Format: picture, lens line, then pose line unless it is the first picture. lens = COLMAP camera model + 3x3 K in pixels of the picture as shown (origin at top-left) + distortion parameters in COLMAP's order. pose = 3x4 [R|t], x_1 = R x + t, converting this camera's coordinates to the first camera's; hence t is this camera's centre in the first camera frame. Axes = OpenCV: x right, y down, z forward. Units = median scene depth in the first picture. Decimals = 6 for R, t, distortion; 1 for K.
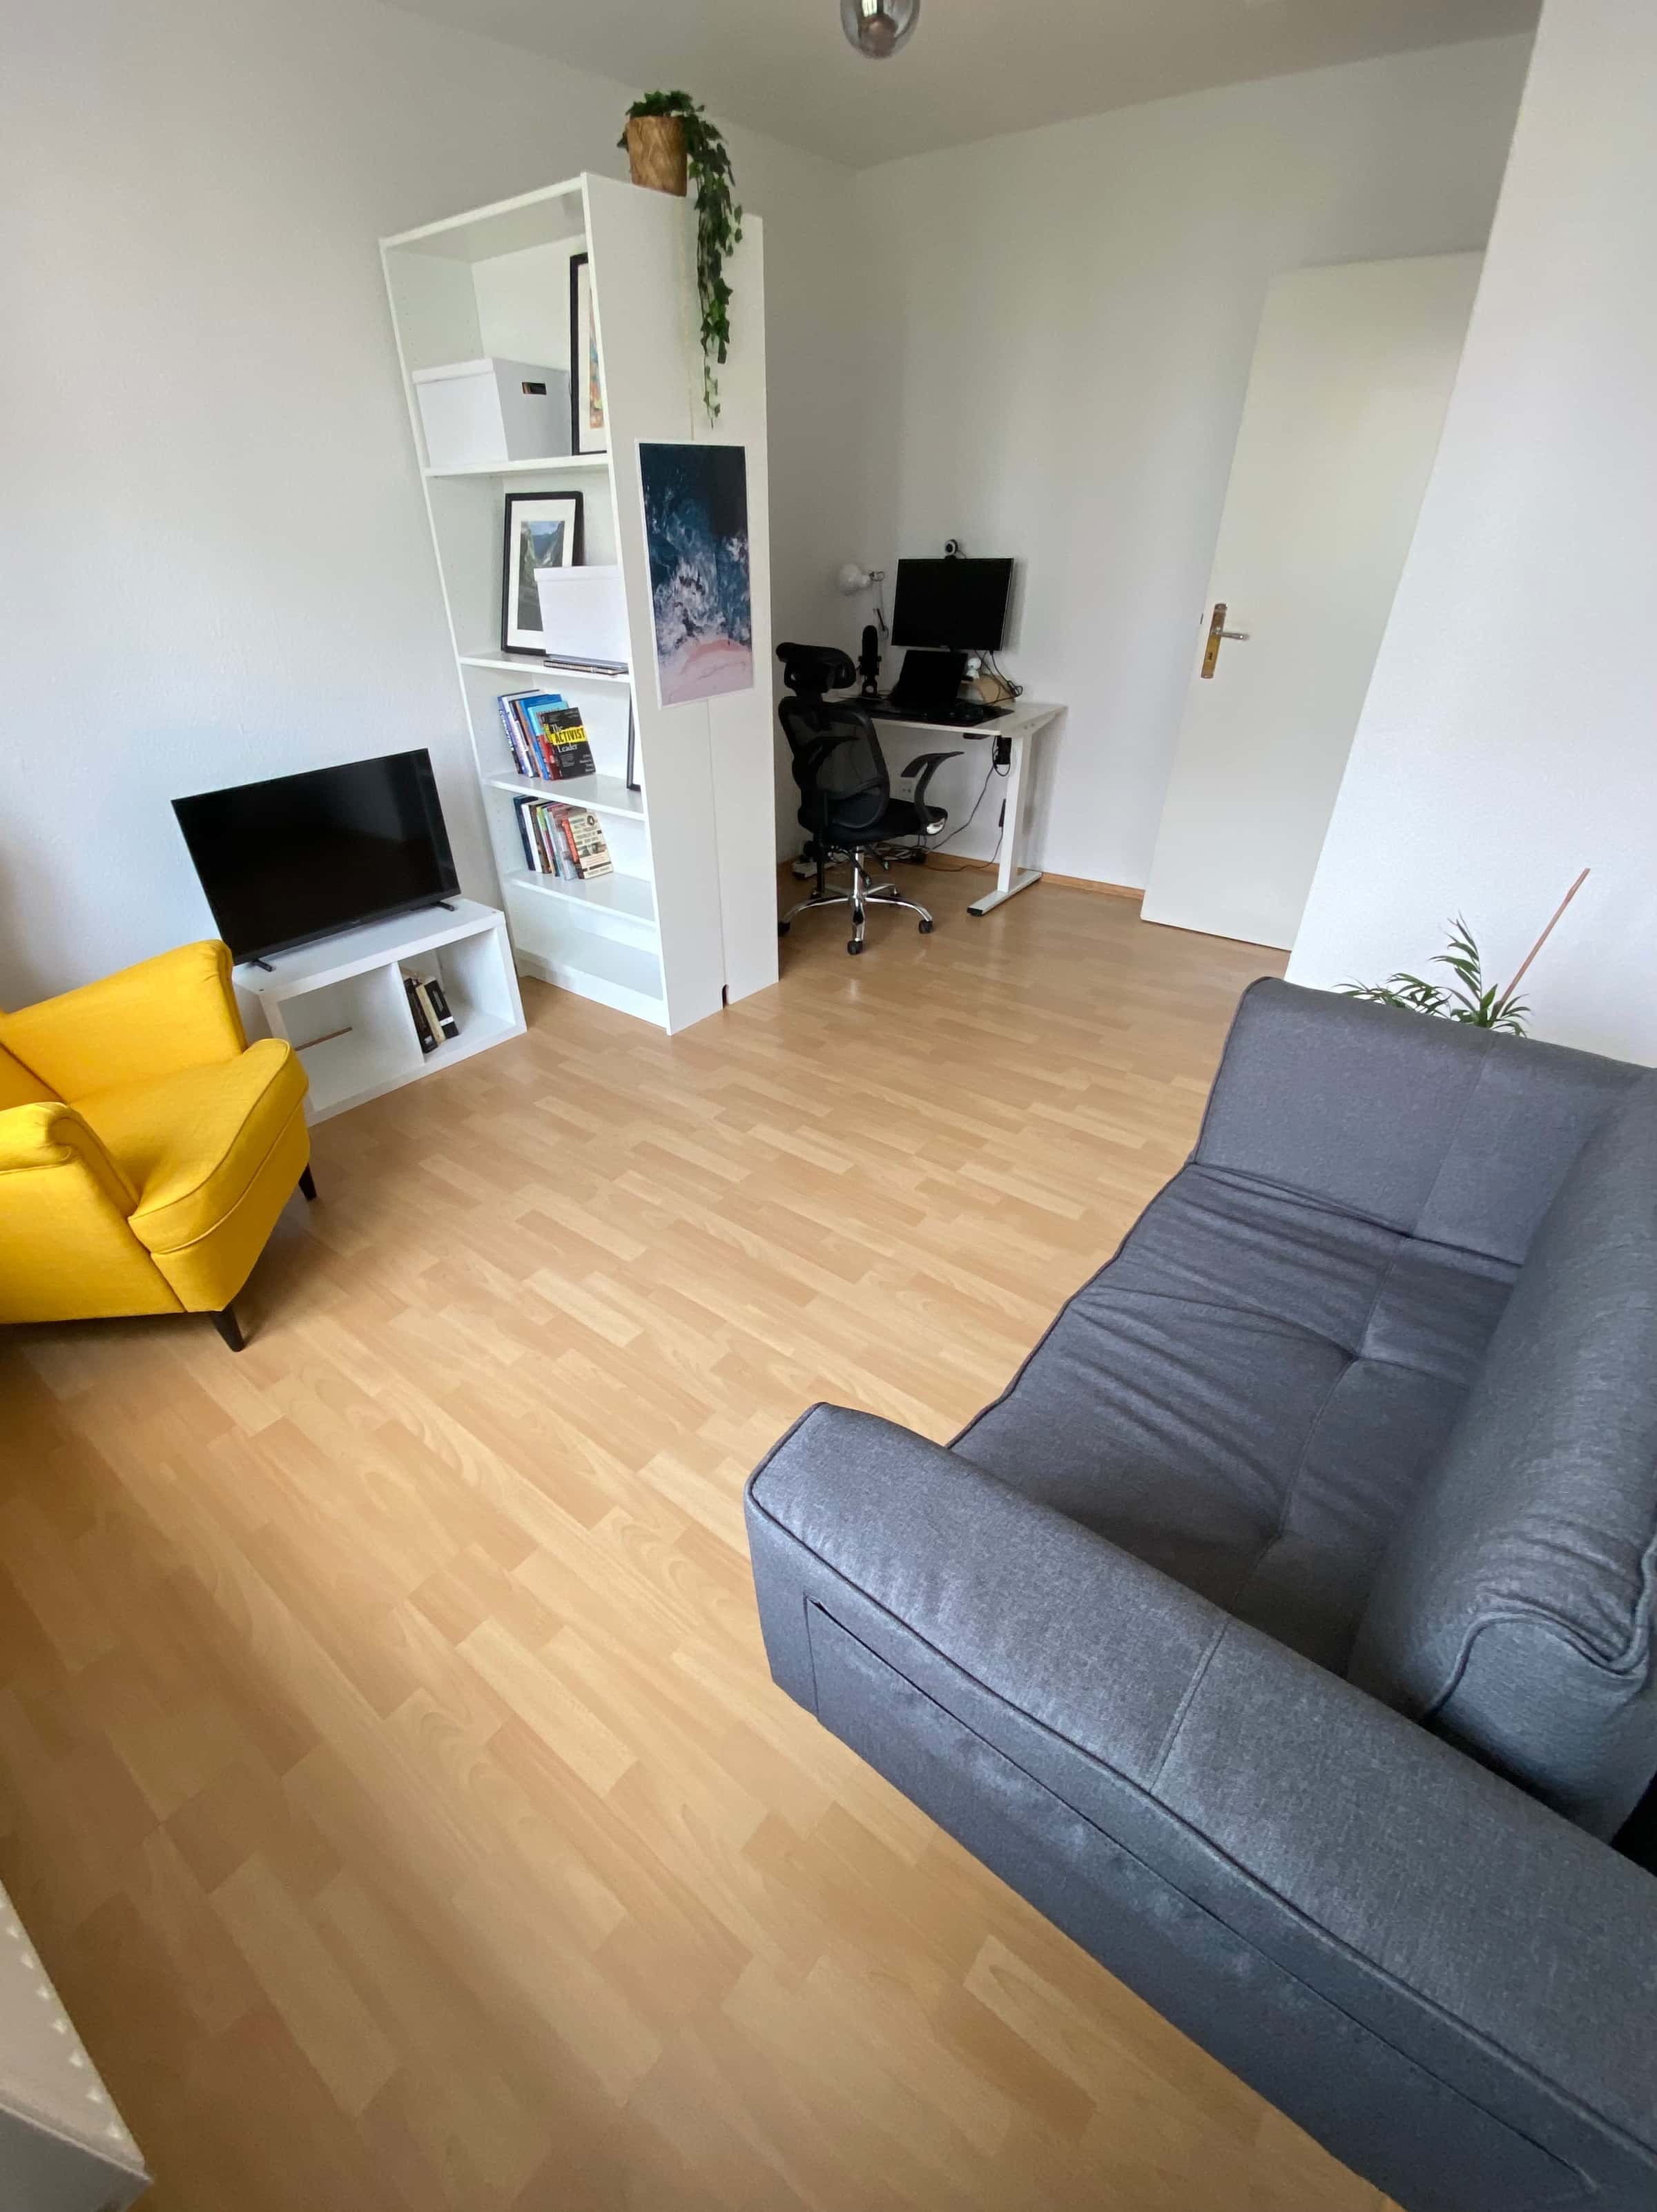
lens RADIAL K [[911.1, 0, 820.9], [0, 911.1, 1108.5], [0, 0, 1]] dist [0.027074, -0.018282]
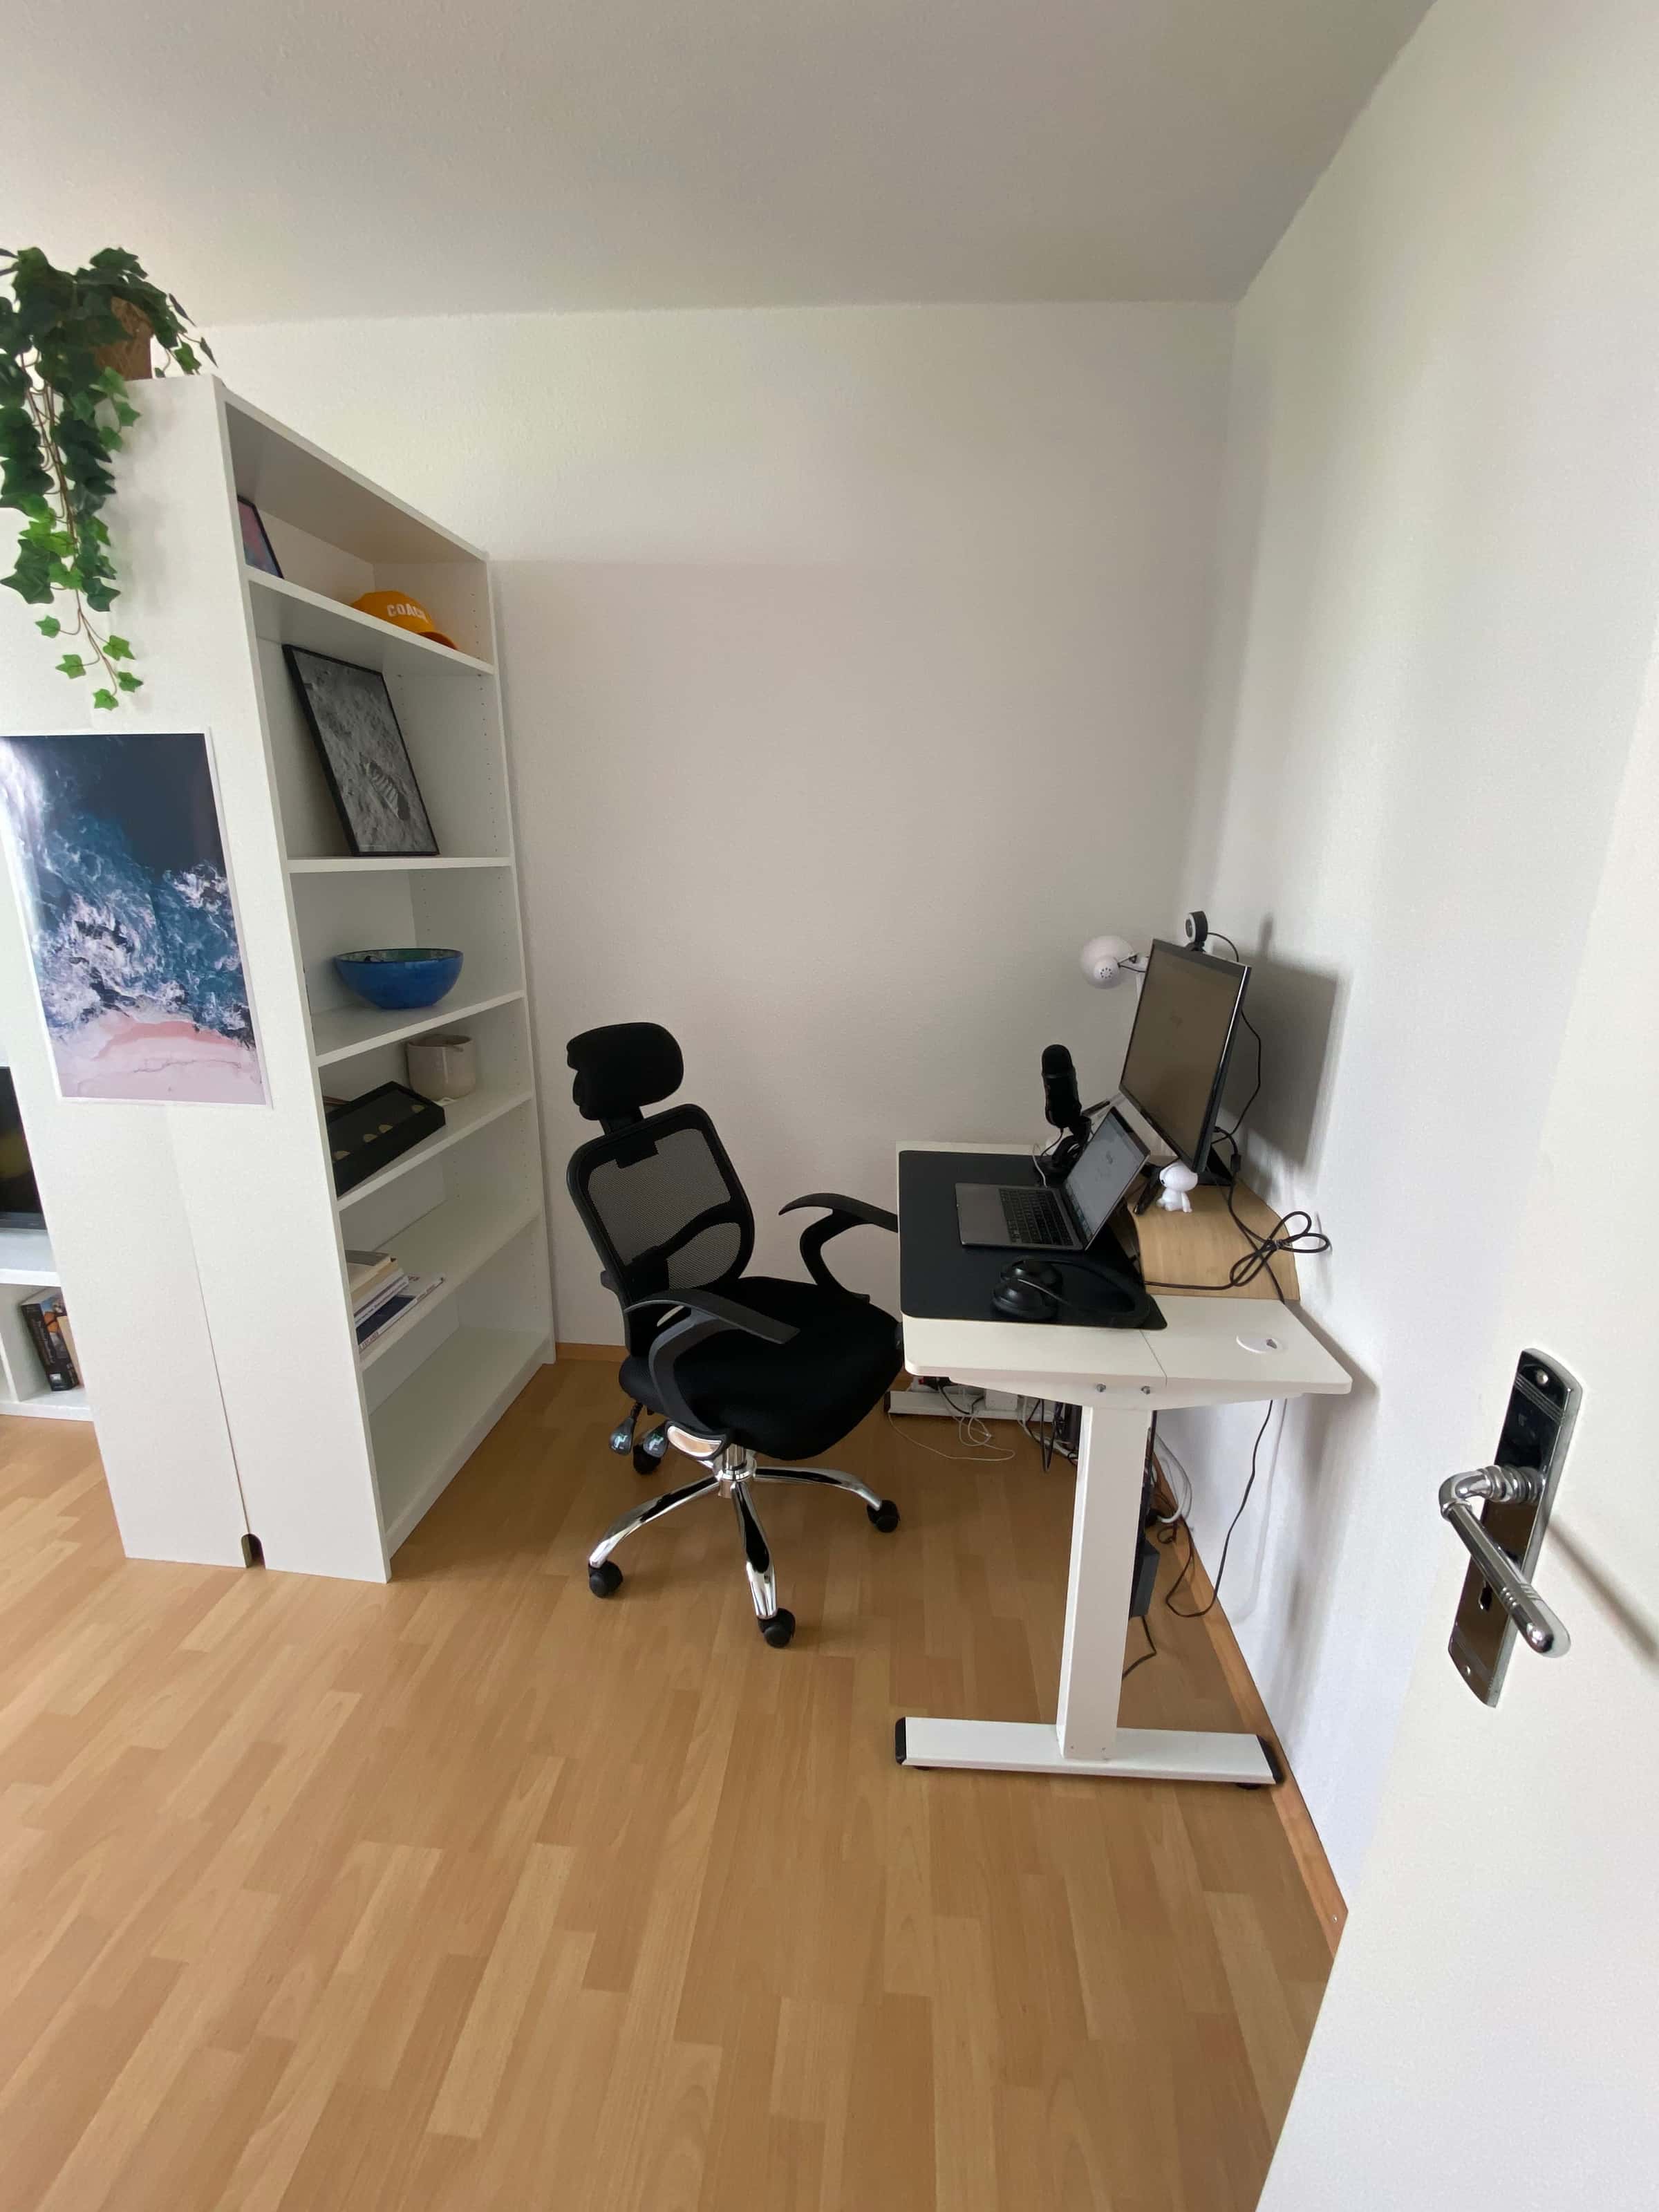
lens RADIAL K [[911.1, 0, 821.9], [0, 911.1, 1108.5], [0, 0, 1]] dist [0.027074, -0.018282]
pose [[0.540609, 0.258341, -0.800626, 0.613261], [-0.475204, 0.879089, -0.037214, -0.654810], [0.694207, 0.400578, 0.598008, 0.984605]]
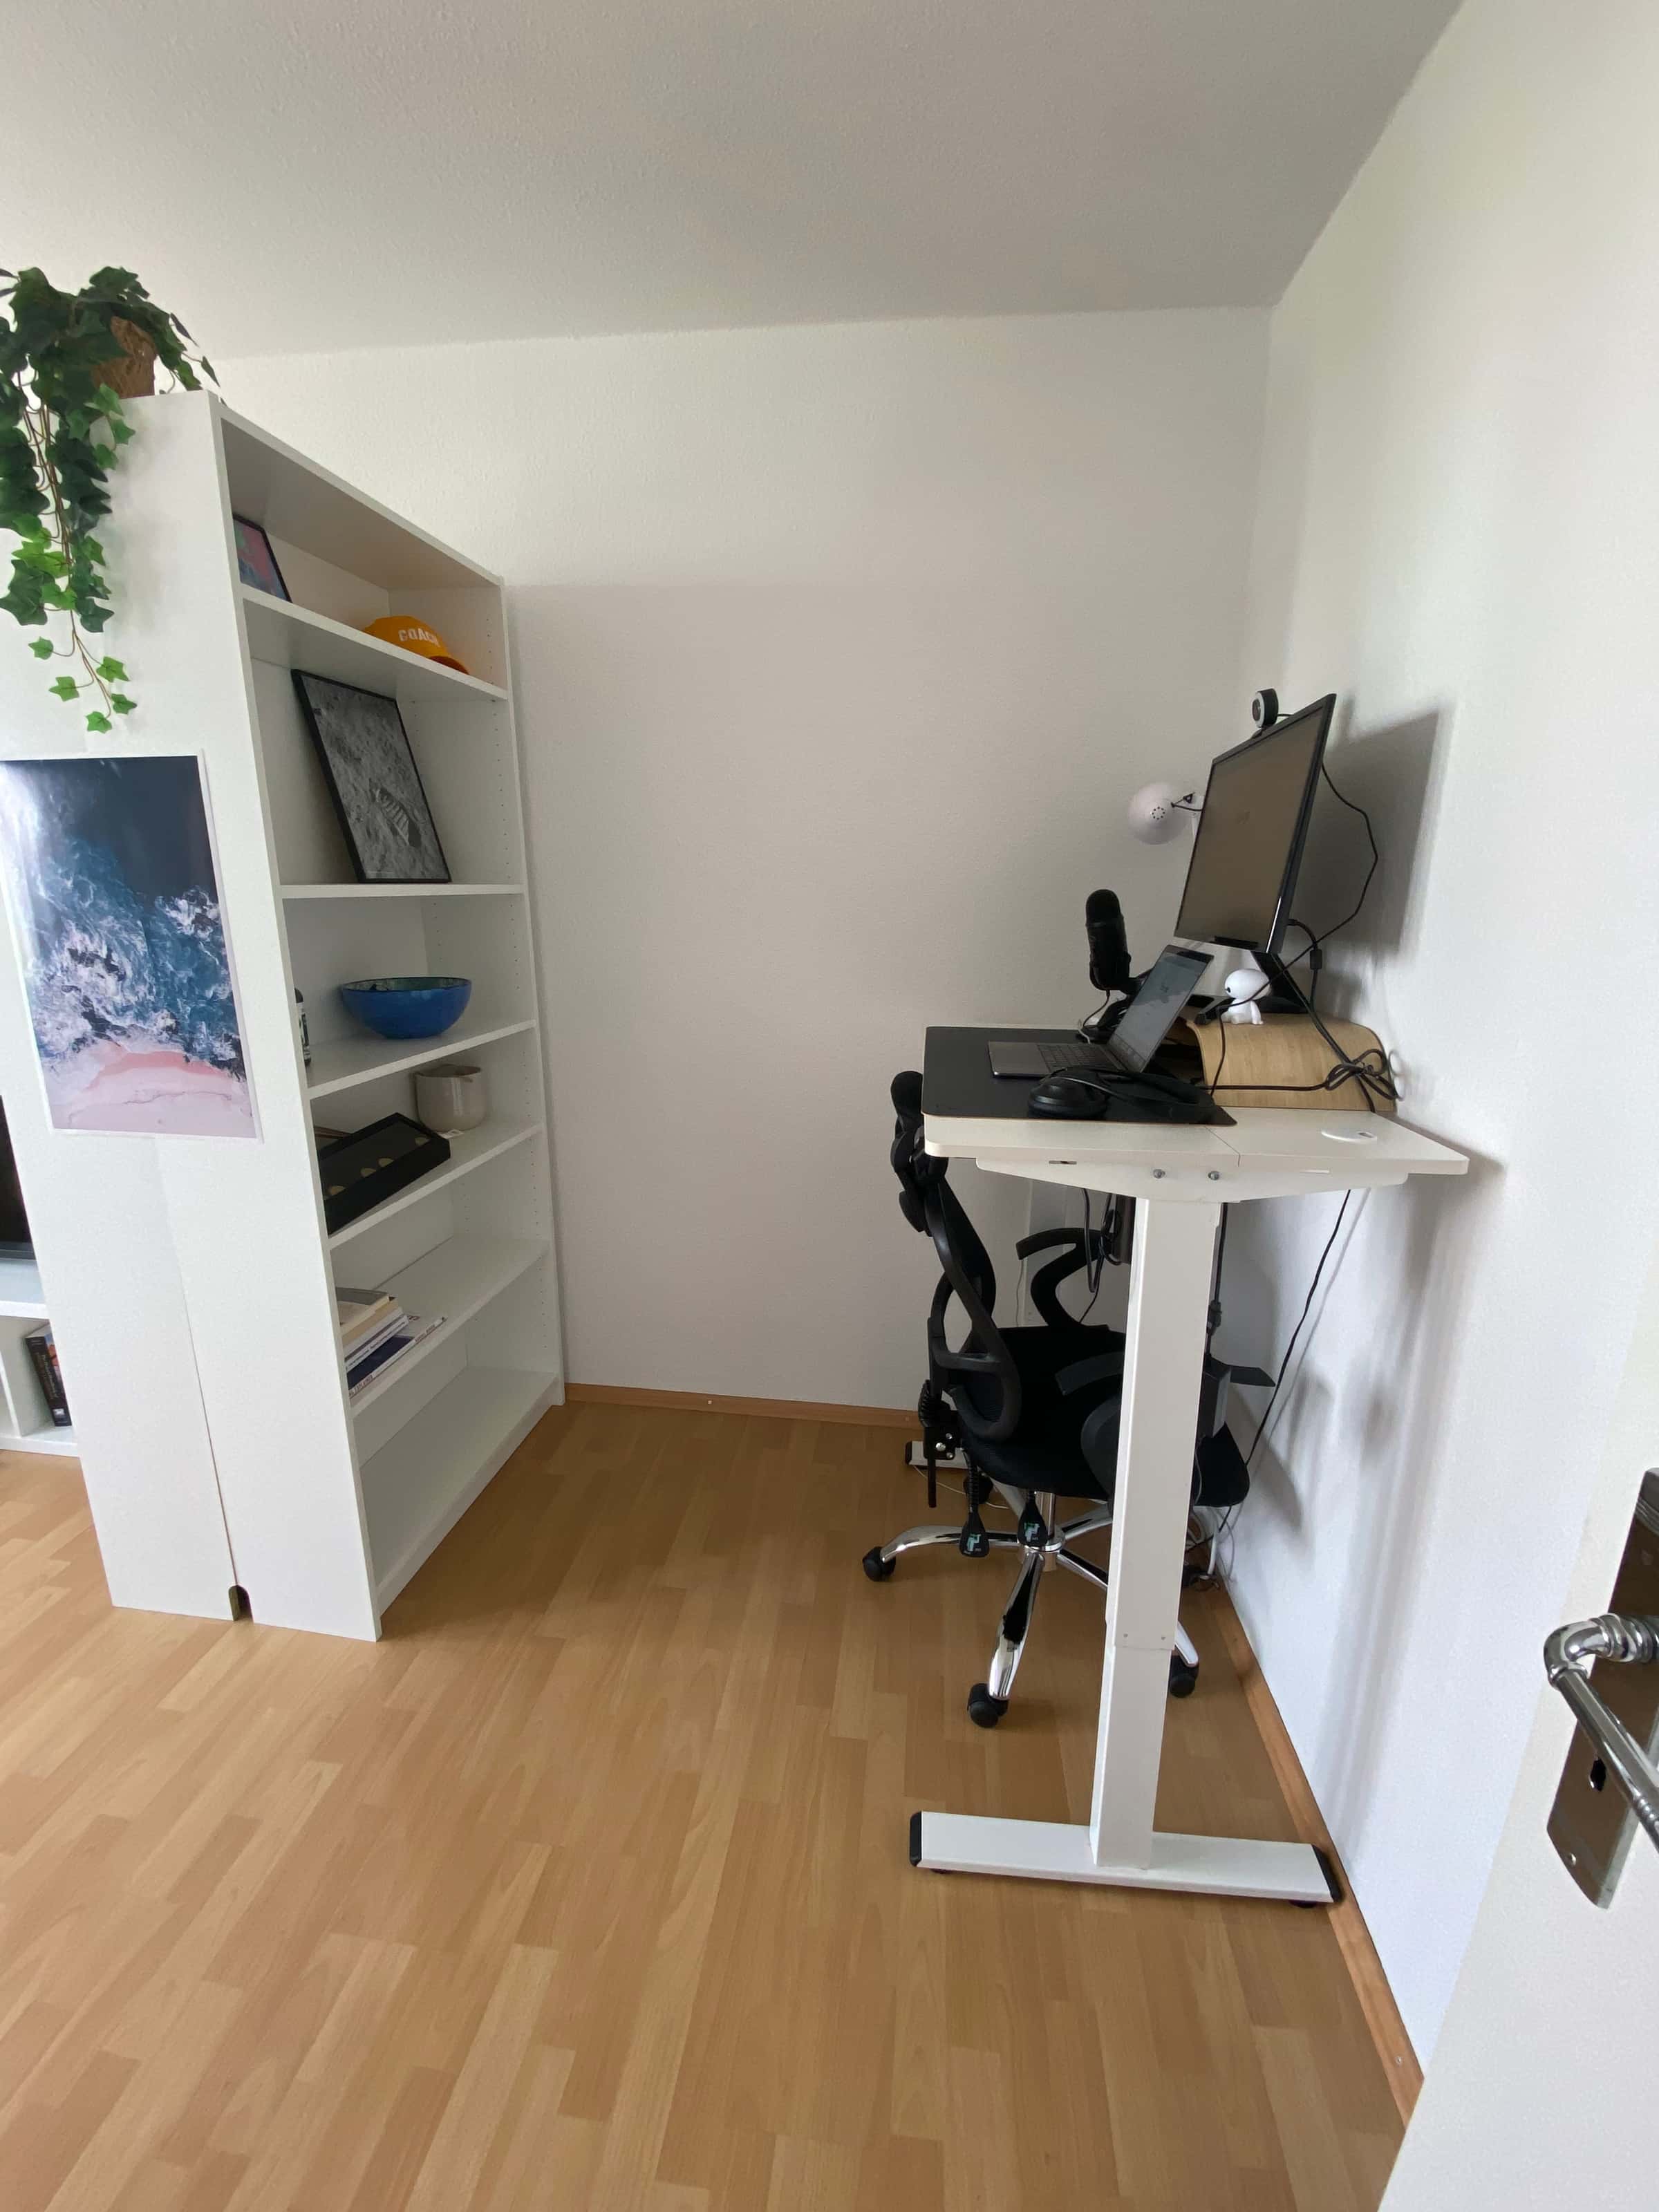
lens RADIAL K [[903.6, 0, 829.5], [0, 903.6, 1106.0], [0, 0, 1]] dist [0.031611, -0.019152]
pose [[0.509900, 0.234344, -0.827699, 0.589465], [-0.482903, 0.874247, -0.049967, -0.670006], [0.711904, 0.425176, 0.558944, 1.018137]]
